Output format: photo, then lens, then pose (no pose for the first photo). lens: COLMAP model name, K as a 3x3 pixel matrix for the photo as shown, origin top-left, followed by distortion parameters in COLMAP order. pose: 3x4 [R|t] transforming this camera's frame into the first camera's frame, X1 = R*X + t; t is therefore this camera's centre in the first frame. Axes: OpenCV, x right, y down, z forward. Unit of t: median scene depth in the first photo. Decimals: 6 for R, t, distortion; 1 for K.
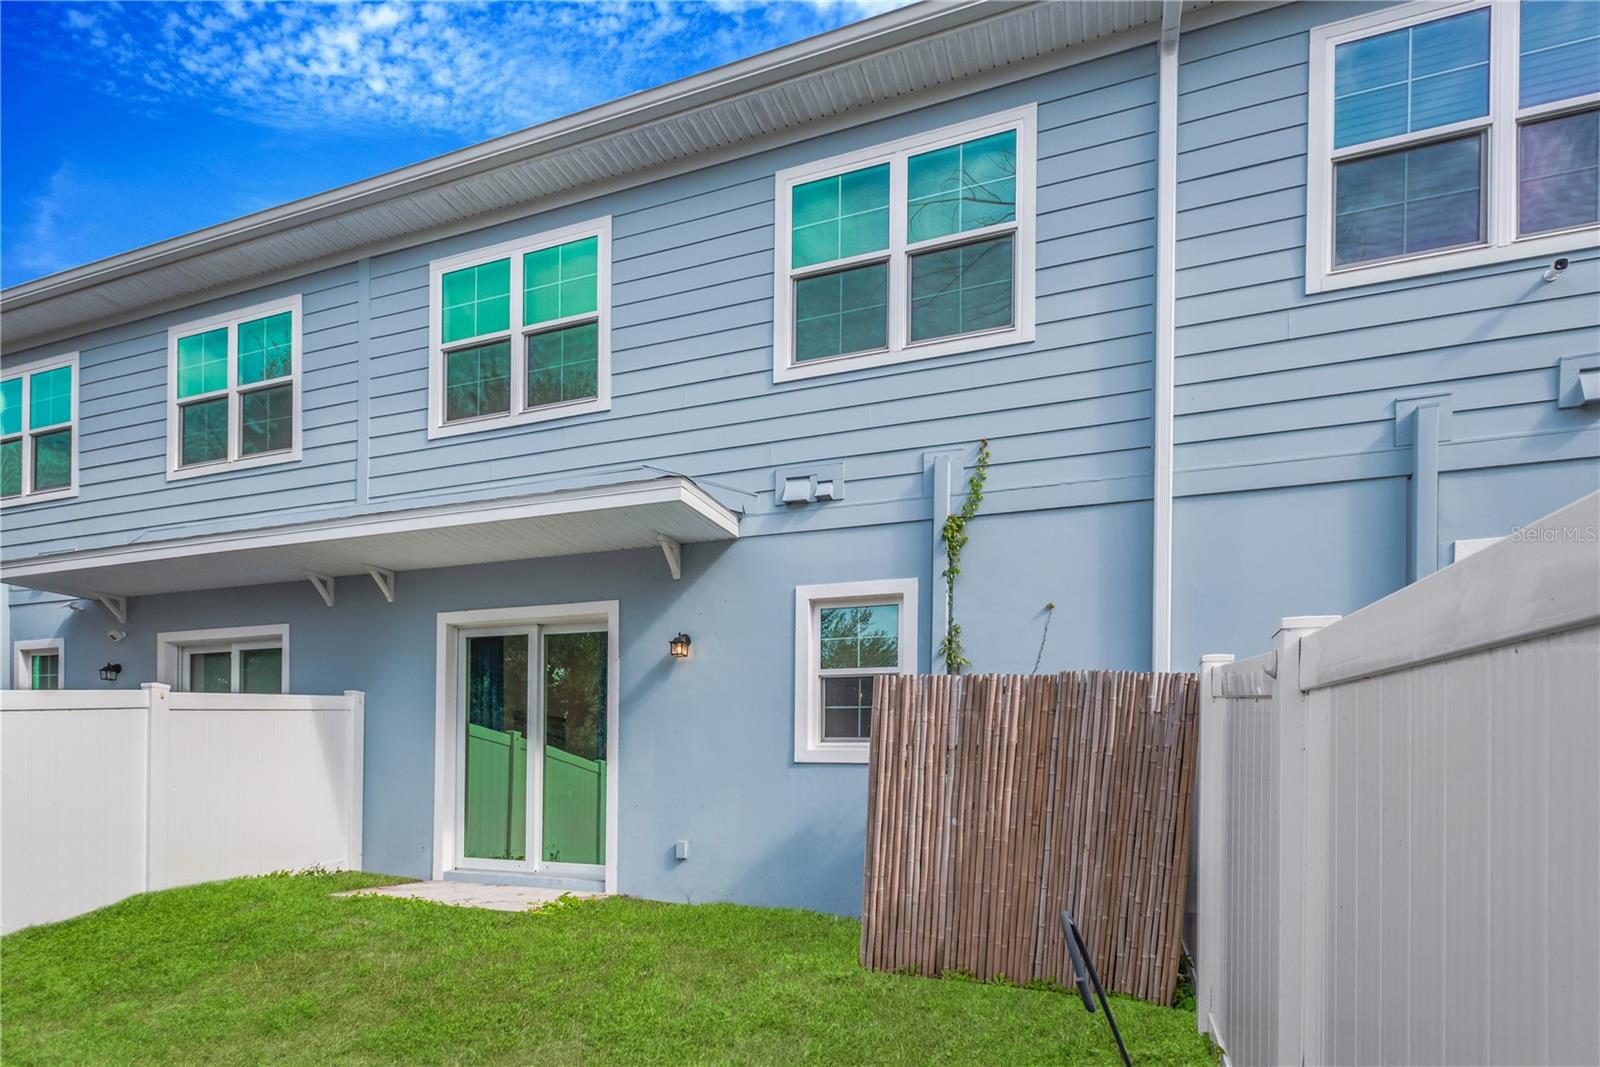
lens RADIAL K [[738.7, 0, 800.4], [0, 738.7, 567.4], [0, 0, 1]] dist [0.012658, -0.000886]
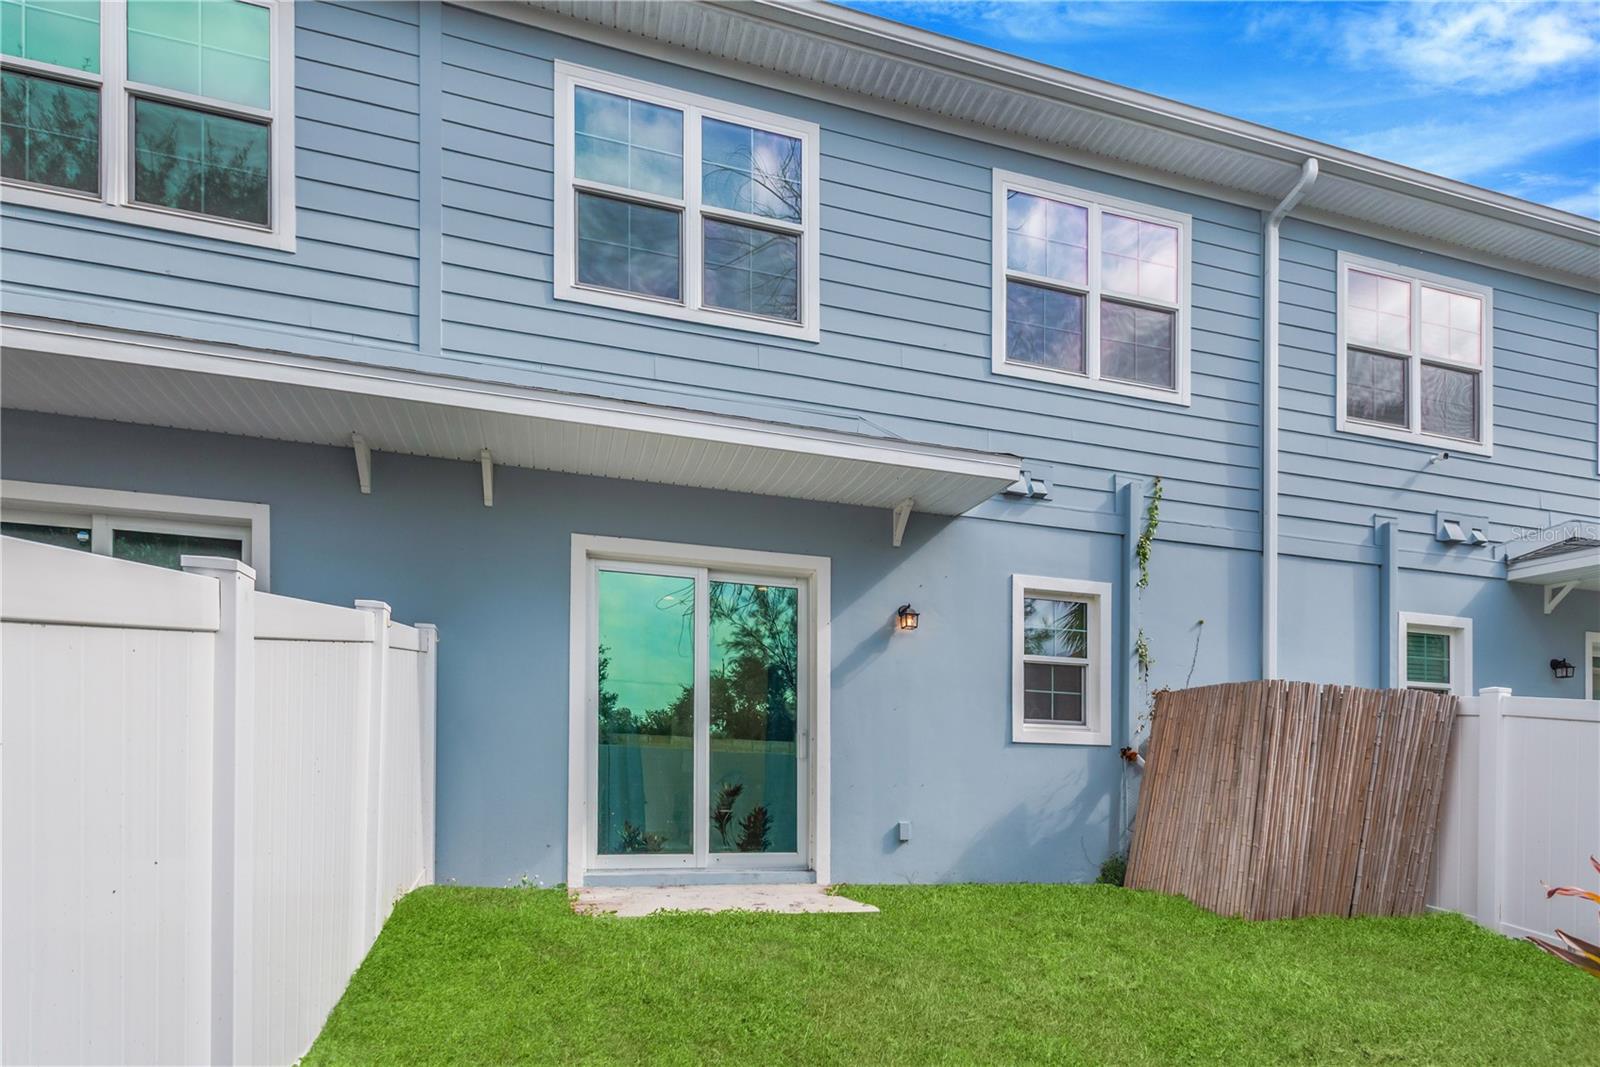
lens RADIAL K [[737.7, 0, 801.9], [0, 737.7, 534.2], [0, 0, 1]] dist [0.020795, -0.010178]
pose [[0.826256, 0.163612, 0.539010, -0.849374], [-0.168041, 0.984912, -0.041370, 0.065551], [-0.537646, -0.056394, 0.841283, 0.288065]]
